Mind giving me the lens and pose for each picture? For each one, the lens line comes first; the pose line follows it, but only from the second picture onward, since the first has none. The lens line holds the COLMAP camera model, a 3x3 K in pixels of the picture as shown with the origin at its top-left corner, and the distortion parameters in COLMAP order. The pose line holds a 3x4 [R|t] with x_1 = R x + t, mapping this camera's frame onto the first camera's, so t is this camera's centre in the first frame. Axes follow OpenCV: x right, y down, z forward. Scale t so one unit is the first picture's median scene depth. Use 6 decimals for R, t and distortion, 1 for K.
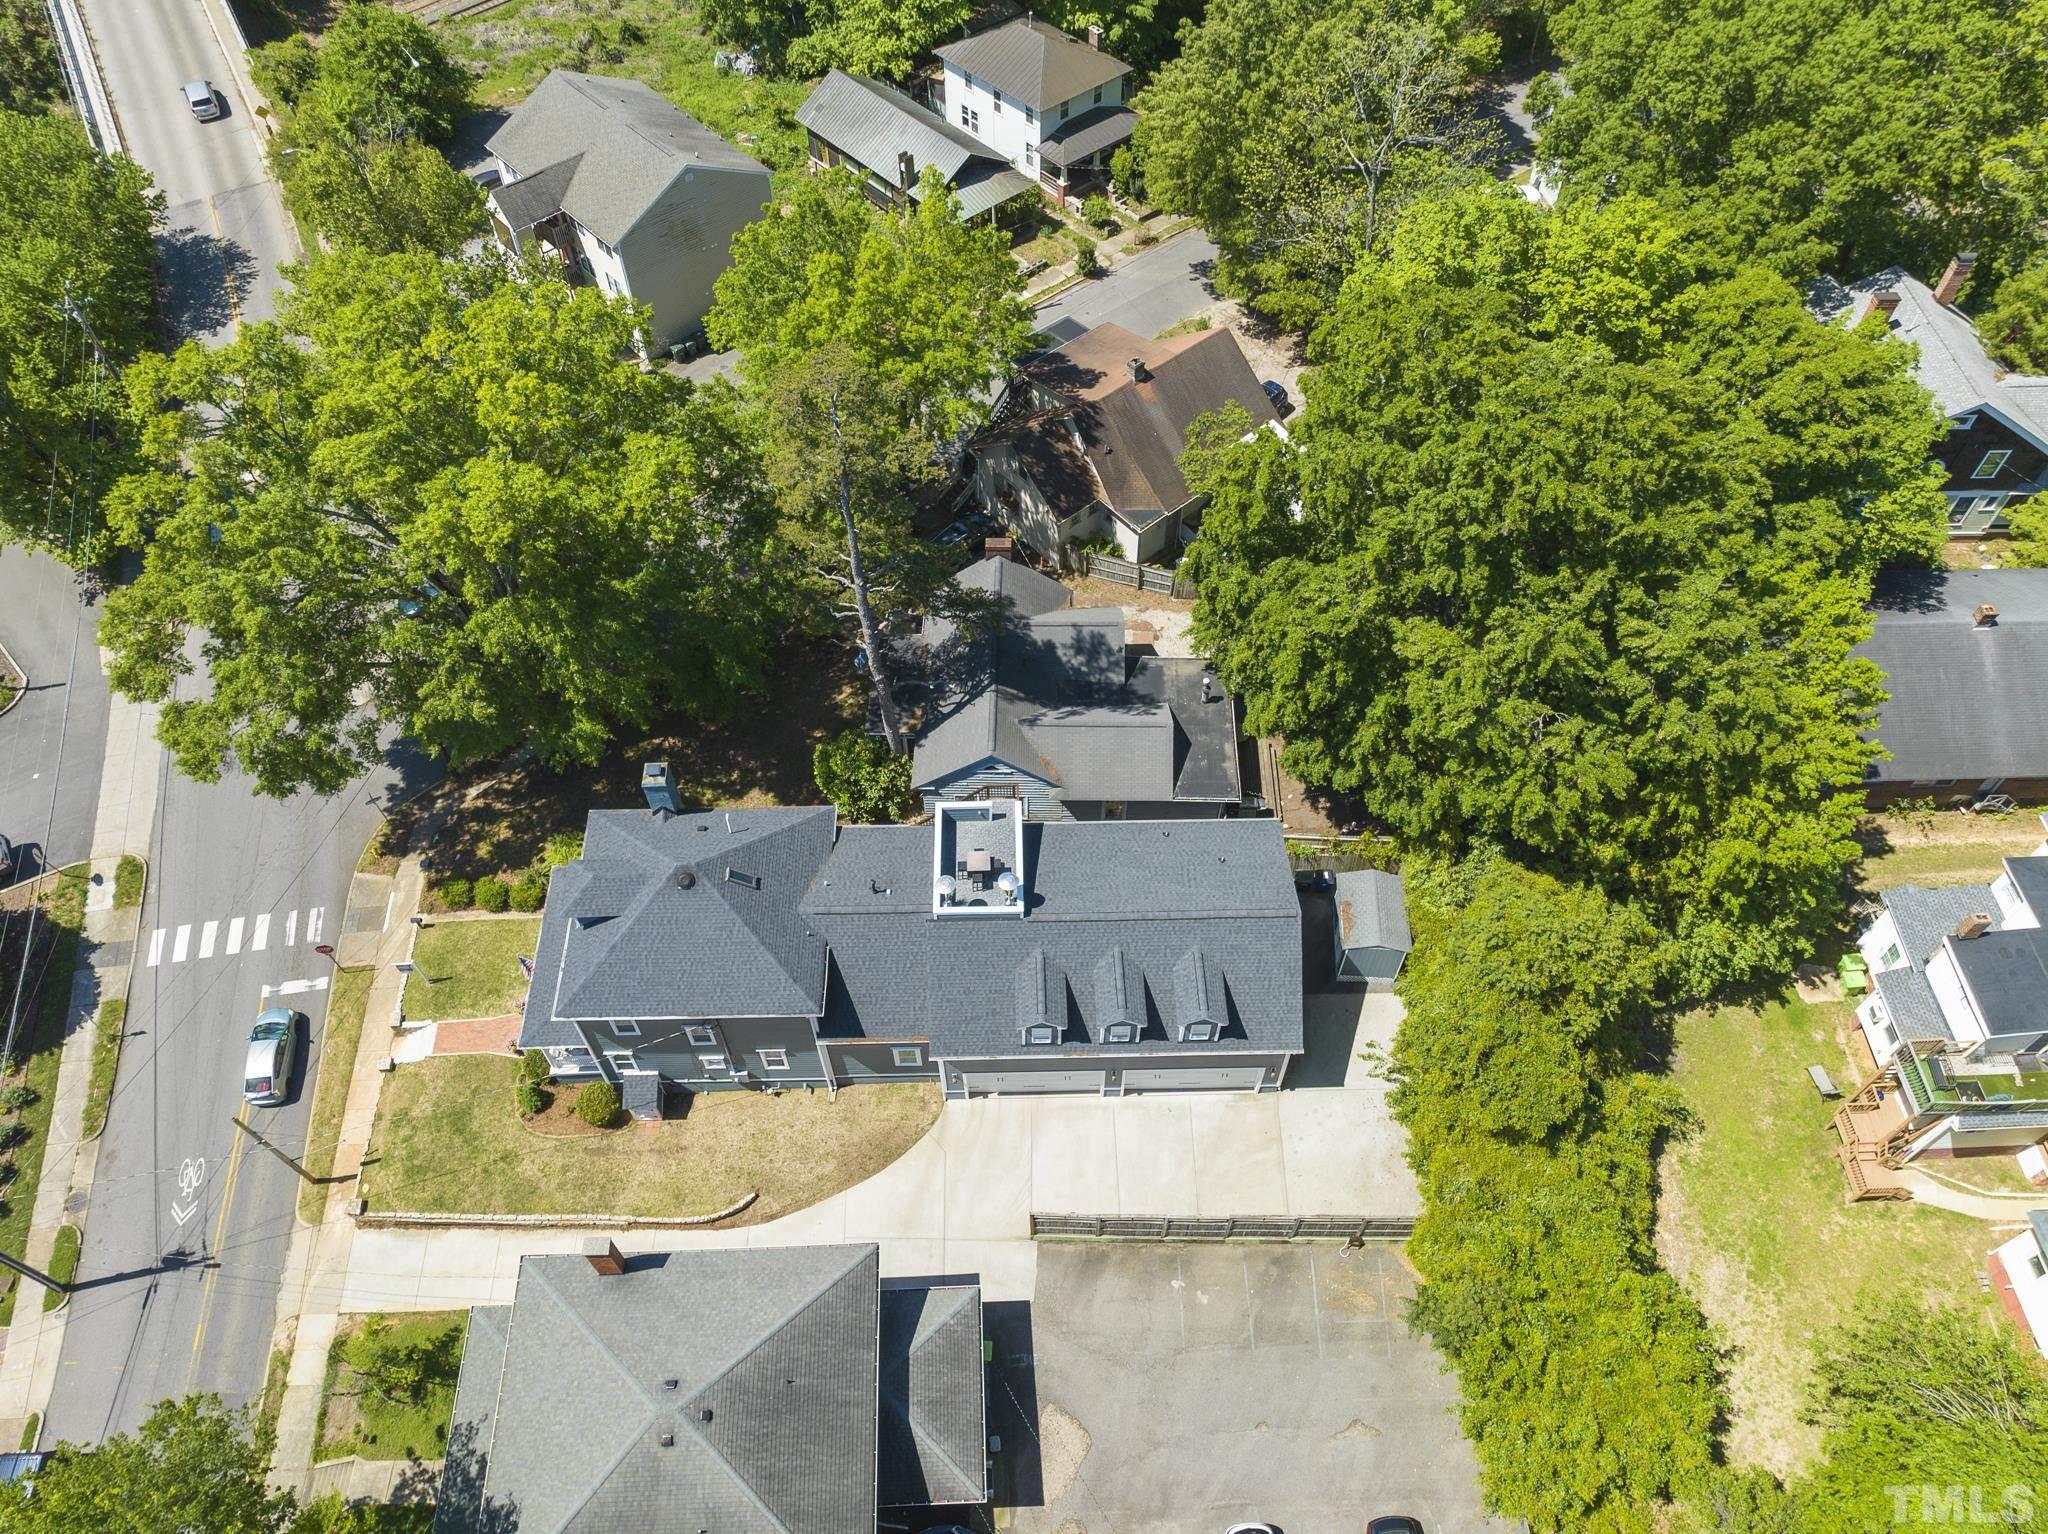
lens RADIAL K [[1431.1, 0, 1024.0], [0, 1431.1, 767.0], [0, 0, 1]] dist [-0.041956, 0.005362]
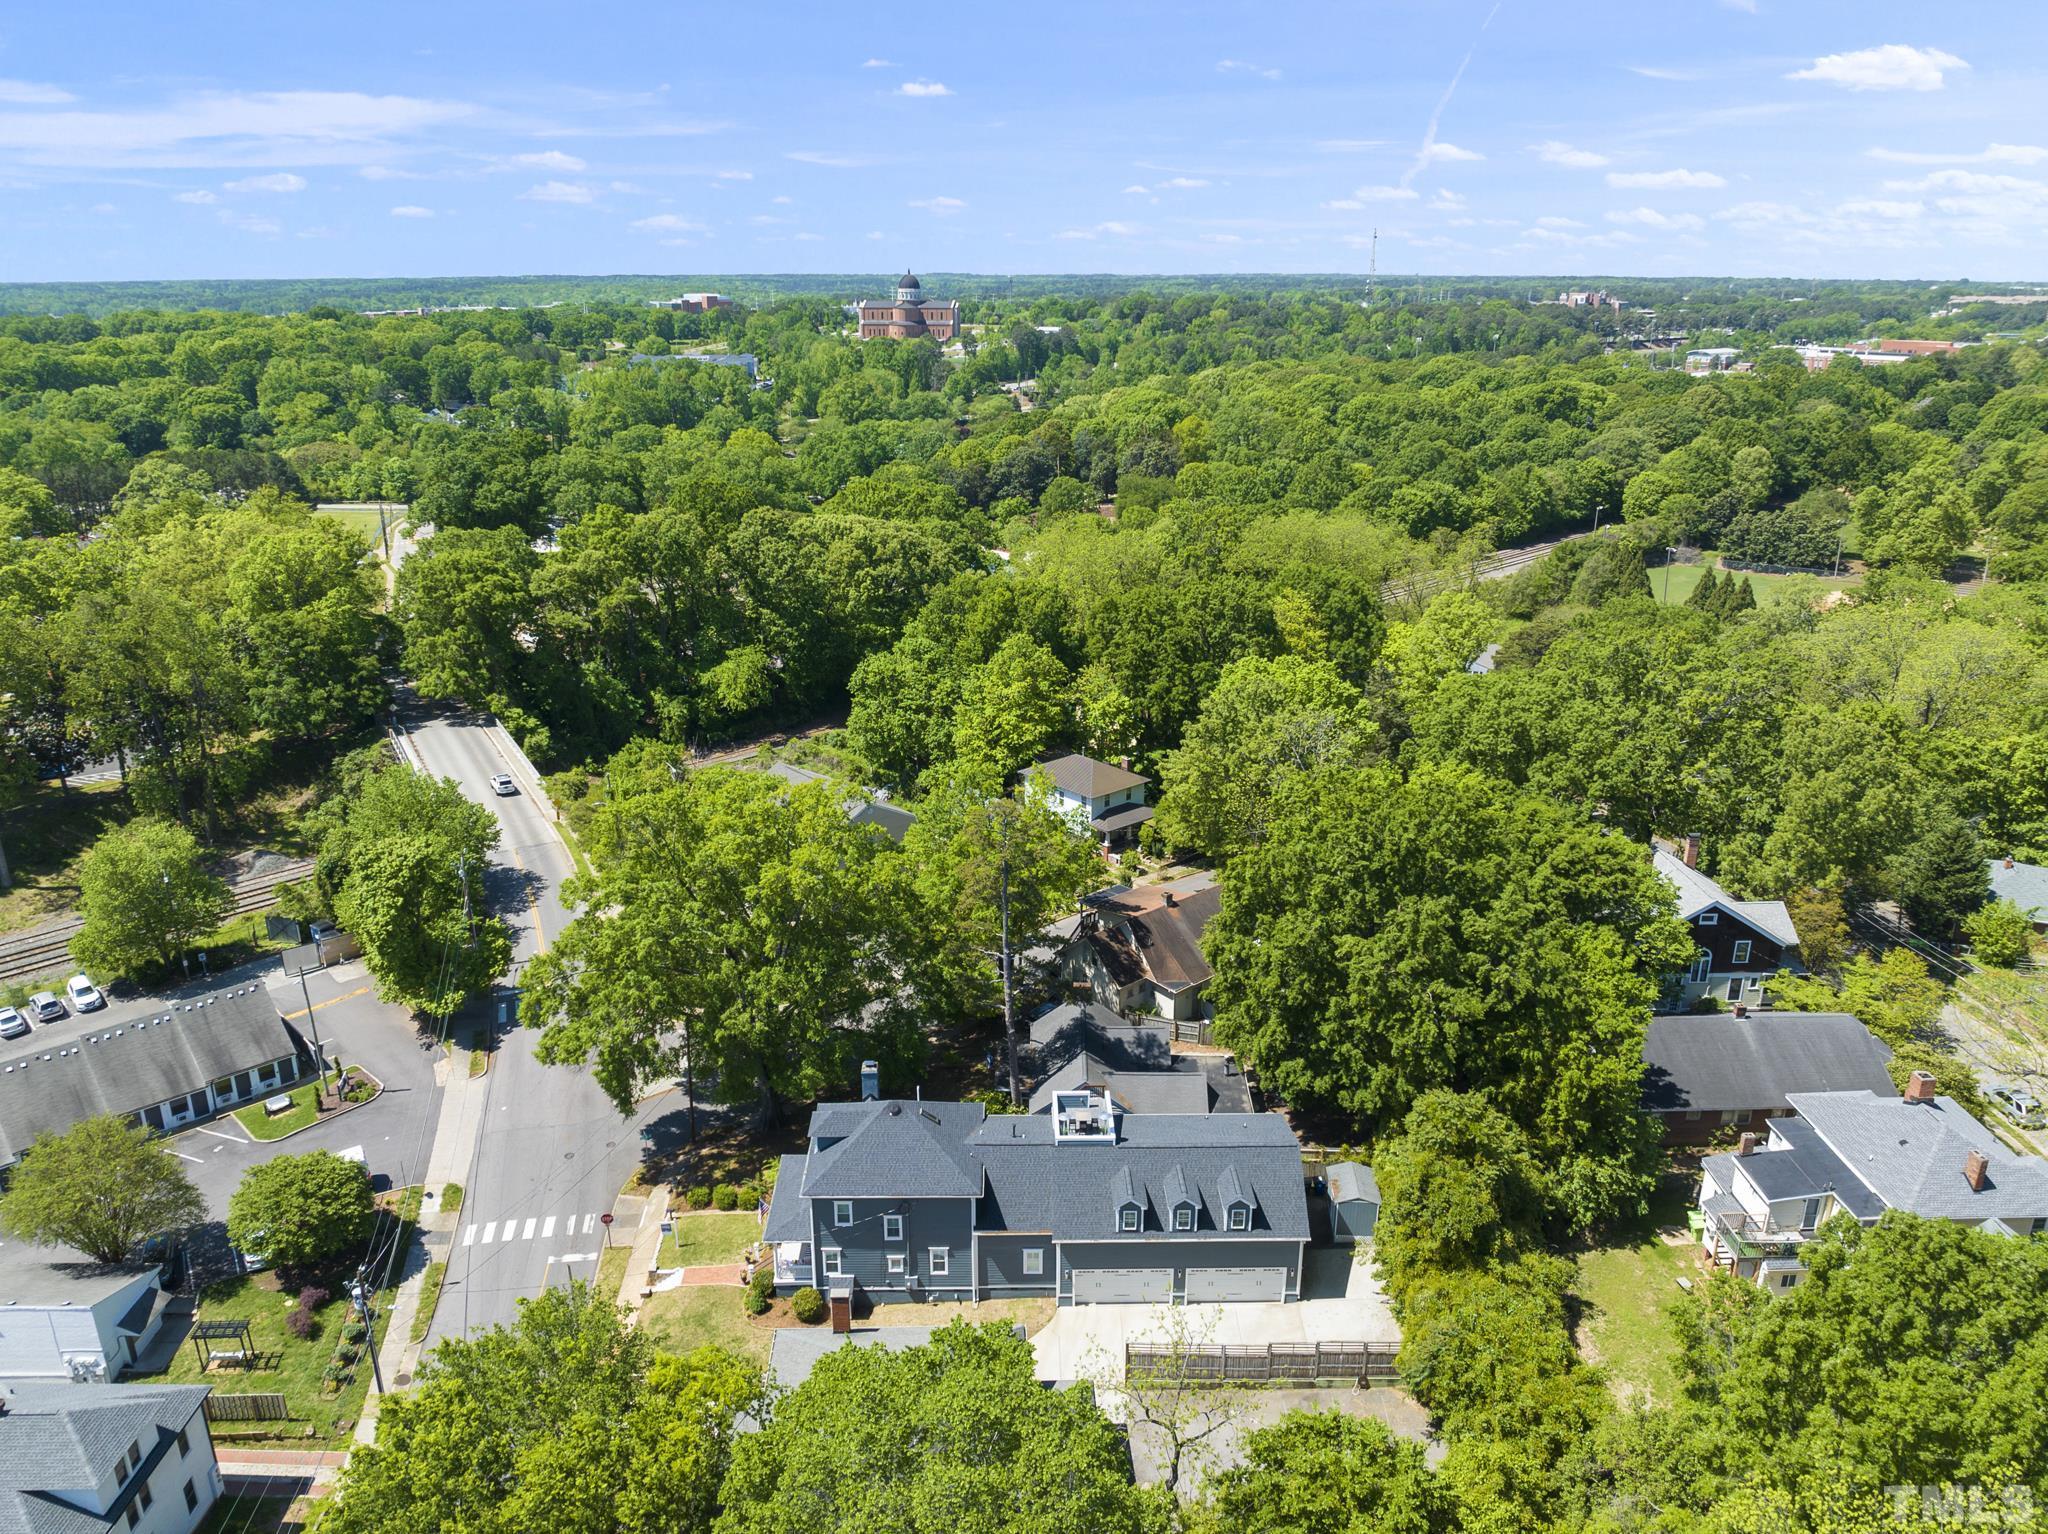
lens RADIAL K [[1431.1, 0, 1024.0], [0, 1431.1, 767.0], [0, 0, 1]] dist [-0.041956, 0.005362]
pose [[0.999960, 0.008310, -0.003224, -0.080705], [-0.008679, 0.825362, -0.564538, 0.533863], [-0.002030, 0.564543, 0.825401, -0.396063]]
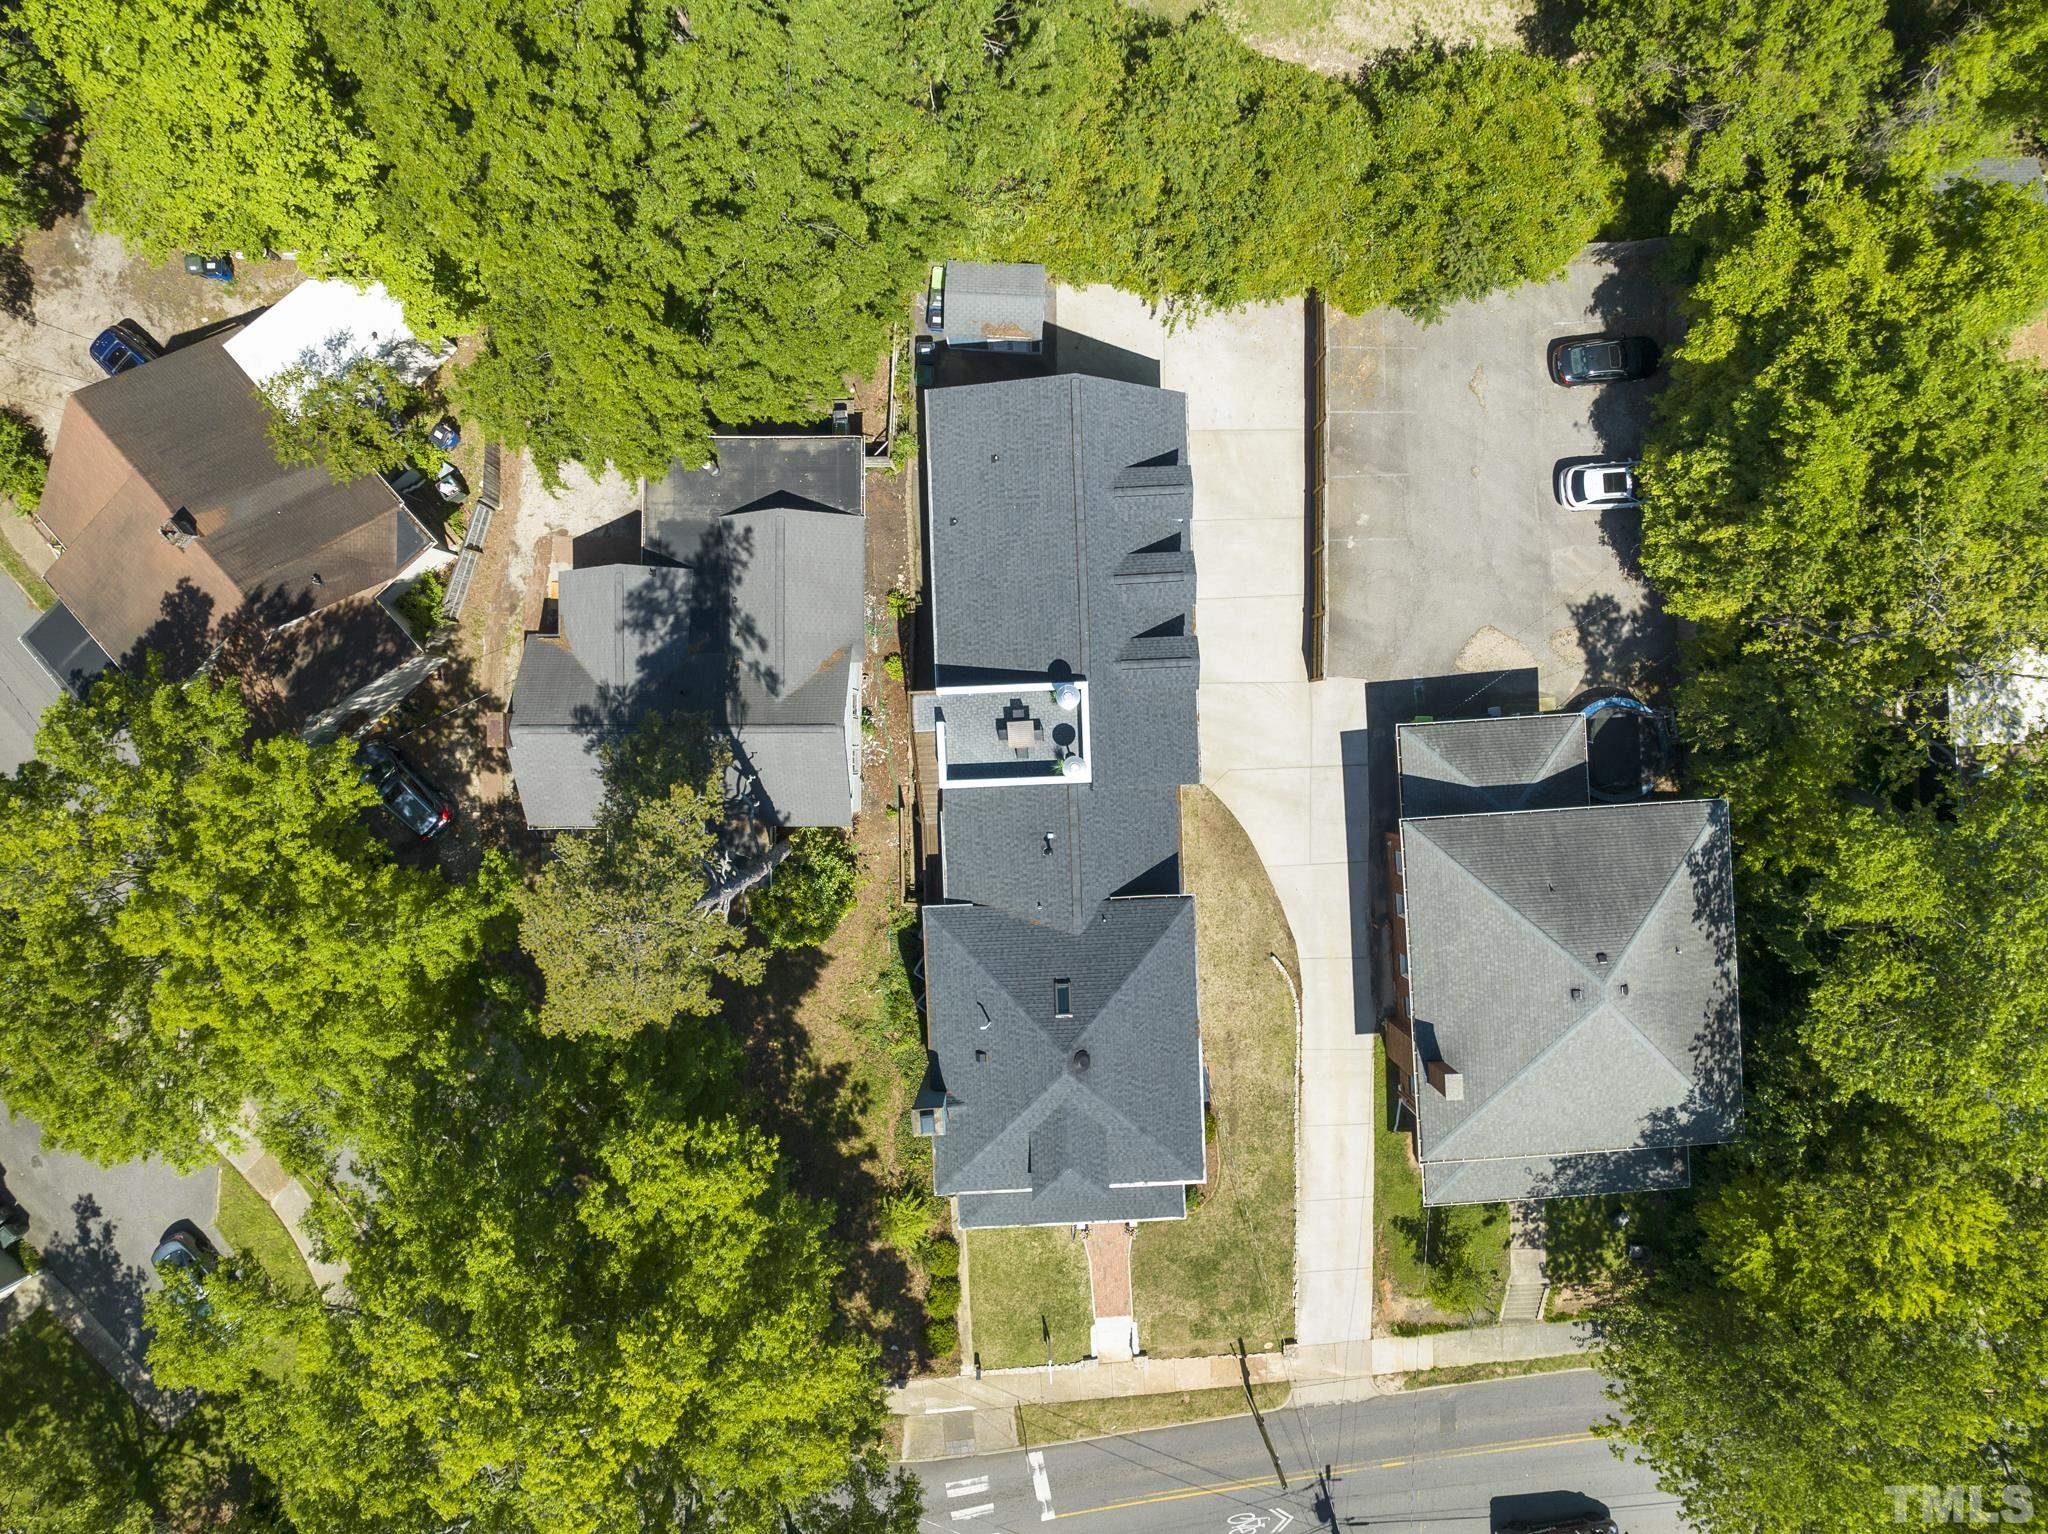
lens RADIAL K [[1431.1, 0, 1024.0], [0, 1431.1, 767.0], [0, 0, 1]] dist [-0.041956, 0.005362]
pose [[-0.020989, -0.999777, -0.002197, -0.043591], [0.812087, -0.018331, 0.583248, -0.384741], [-0.583159, 0.010458, 0.812291, 0.249354]]
